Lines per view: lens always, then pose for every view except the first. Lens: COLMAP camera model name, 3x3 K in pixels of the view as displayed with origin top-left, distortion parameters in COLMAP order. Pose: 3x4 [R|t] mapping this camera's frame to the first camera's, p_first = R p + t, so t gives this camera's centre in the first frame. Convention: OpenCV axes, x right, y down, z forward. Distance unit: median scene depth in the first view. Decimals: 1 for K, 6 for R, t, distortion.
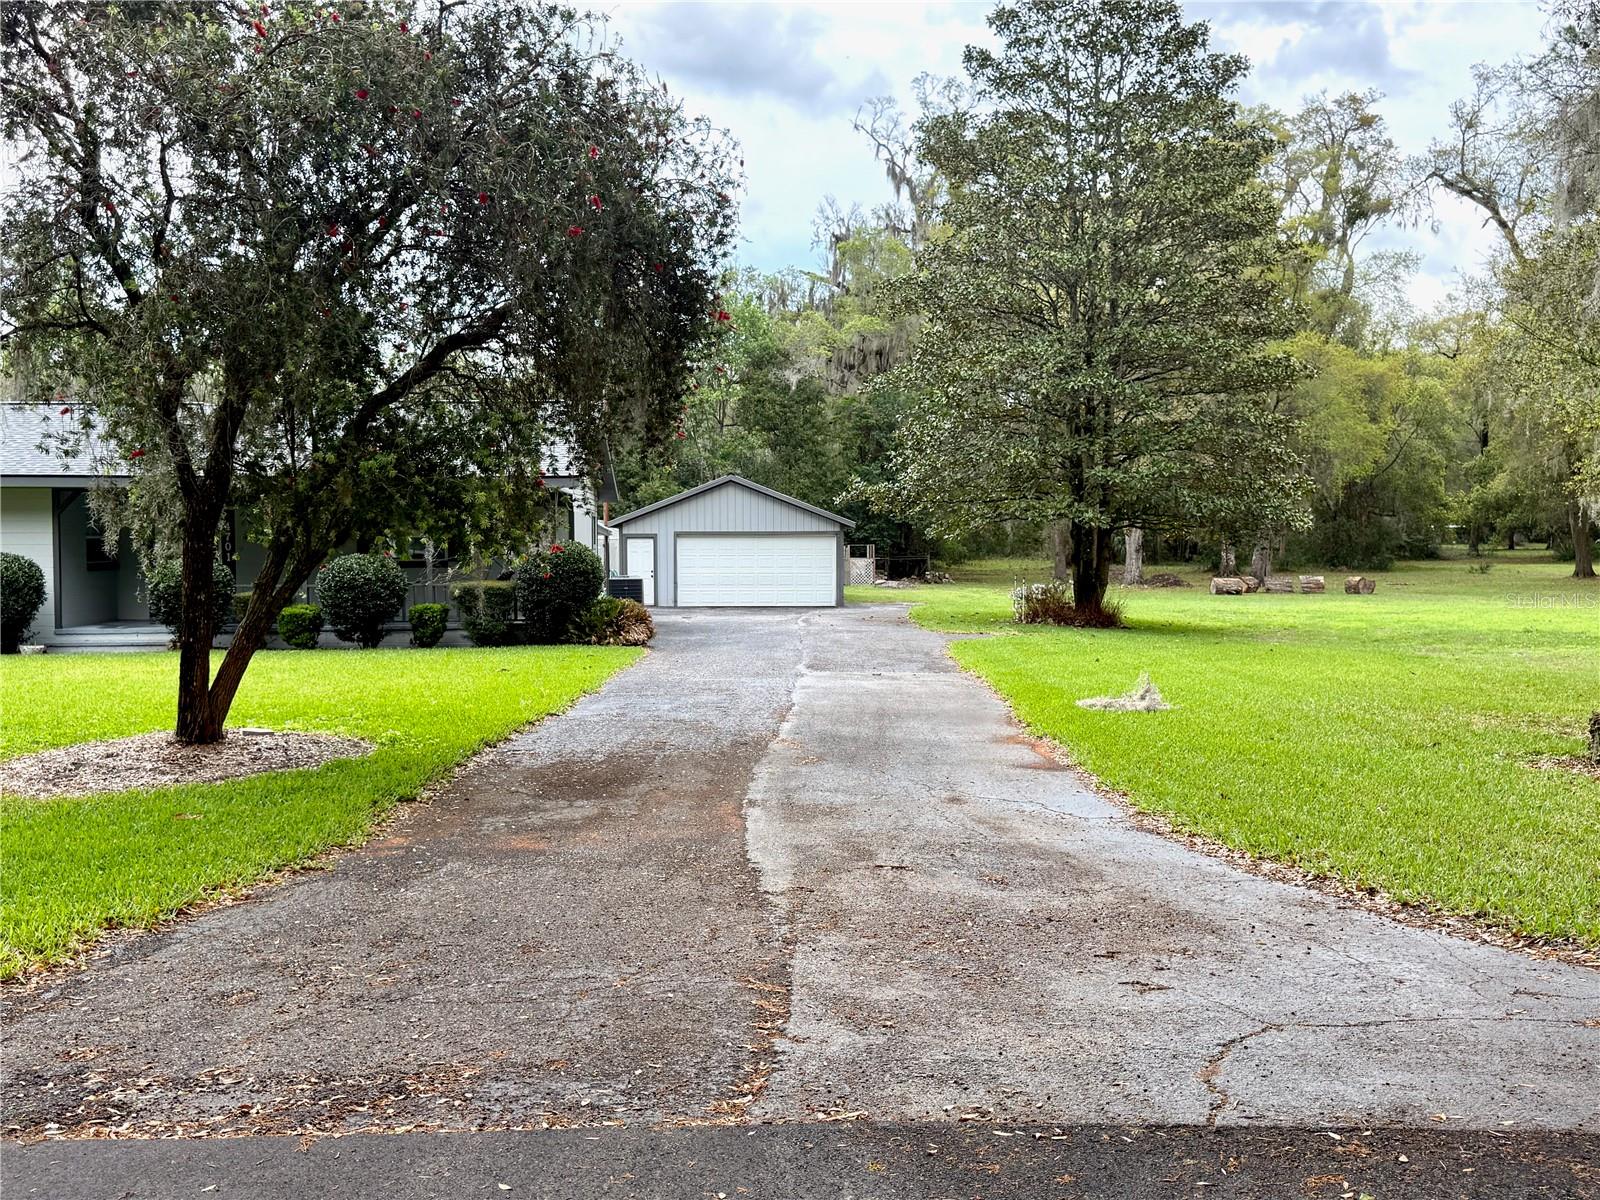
lens RADIAL K [[1537.8, 0, 800.0], [0, 1537.8, 600.0], [0, 0, 1]] dist [0.000293, 0.000041]
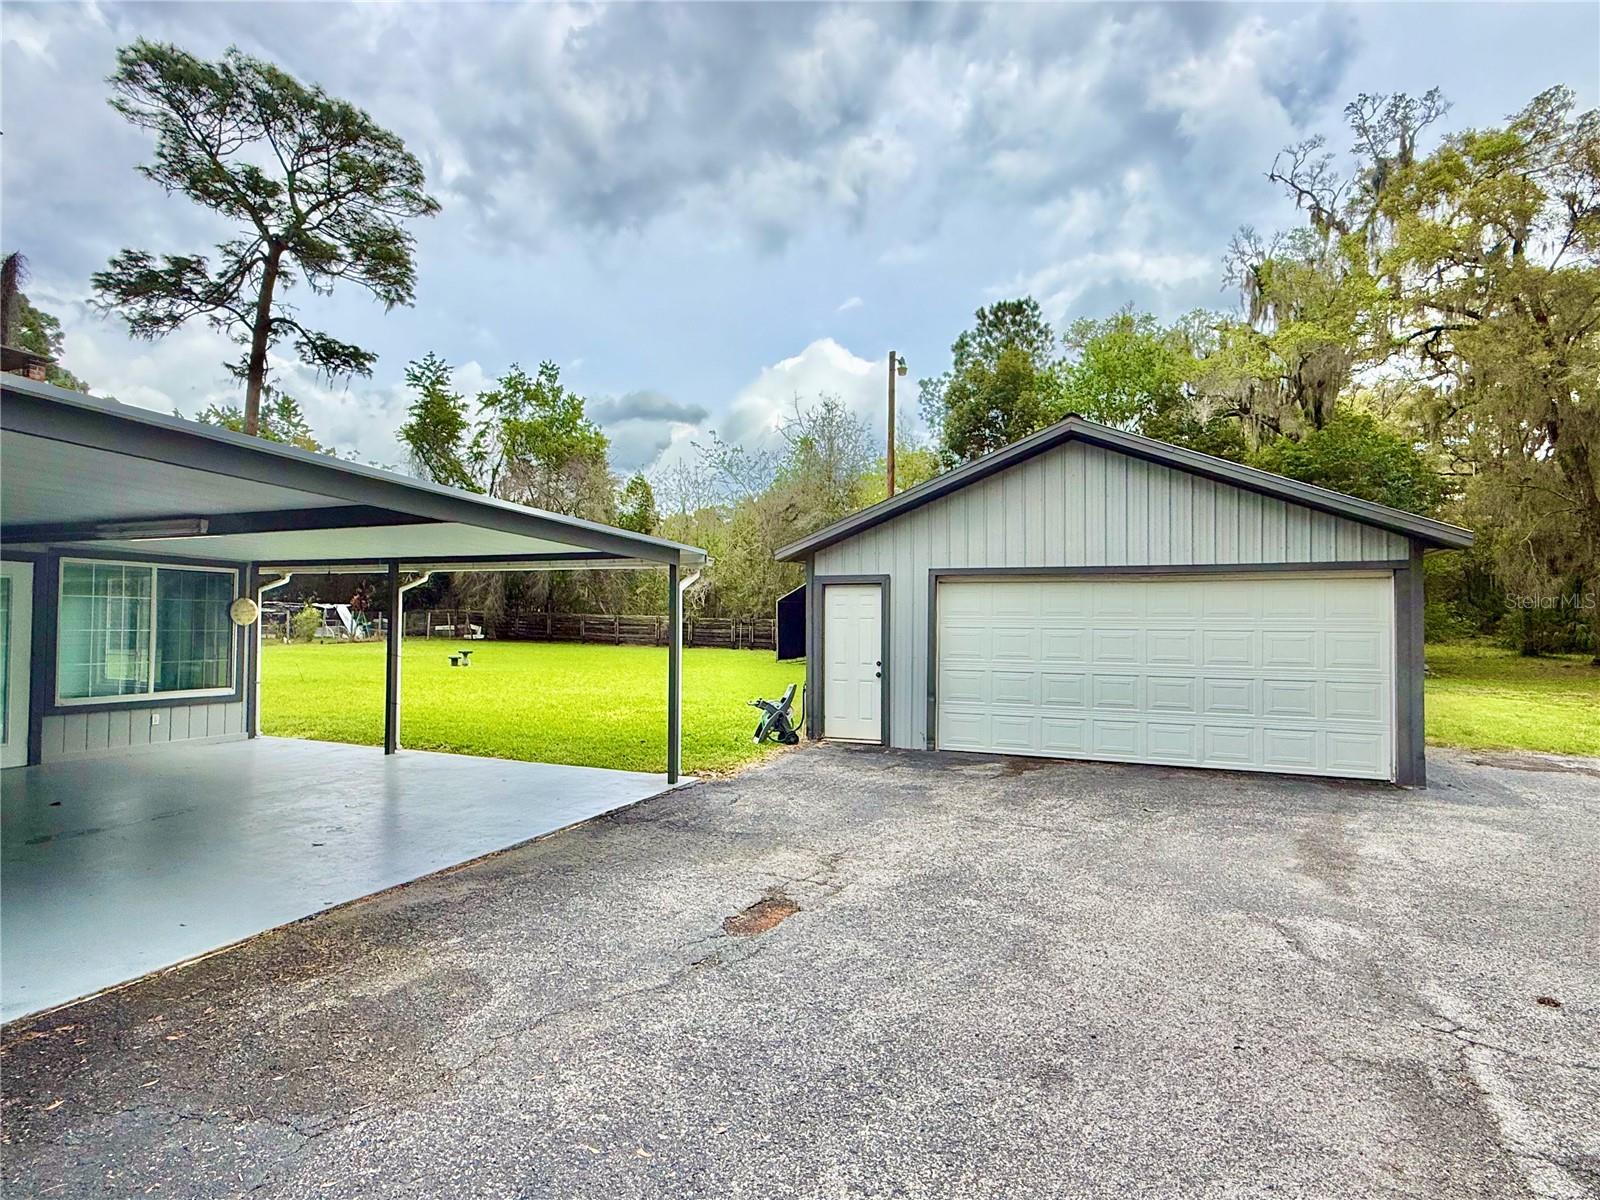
lens RADIAL K [[835.4, 0, 800.0], [0, 835.4, 600.0], [0, 0, 1]] dist [0.021957, 0.000223]
pose [[0.907545, -0.005069, -0.419923, -0.017733], [-0.022953, 0.997834, -0.061651, -0.021121], [0.419326, 0.065590, 0.905463, 0.769310]]
